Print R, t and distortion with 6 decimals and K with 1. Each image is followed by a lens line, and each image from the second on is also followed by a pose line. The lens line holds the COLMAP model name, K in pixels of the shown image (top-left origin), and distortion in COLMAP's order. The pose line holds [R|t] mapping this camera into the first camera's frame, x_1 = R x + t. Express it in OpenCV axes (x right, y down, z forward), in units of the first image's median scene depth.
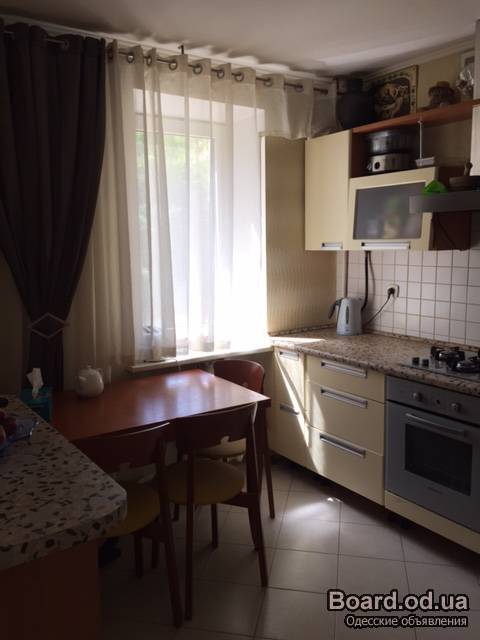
lens RADIAL K [[535.5, 0, 237.6], [0, 535.5, 320.1], [0, 0, 1]] dist [0.003596, -0.017724]
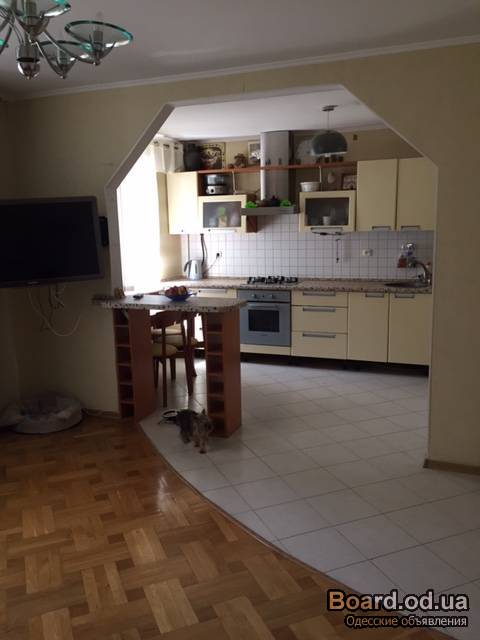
lens RADIAL K [[535.5, 0, 241.4], [0, 535.5, 320.4], [0, 0, 1]] dist [0.003596, -0.017724]
pose [[0.814937, -0.096848, 0.571400, -0.831036], [0.090901, 0.995095, 0.039017, 0.123087], [-0.572376, 0.020144, 0.819744, -0.686202]]
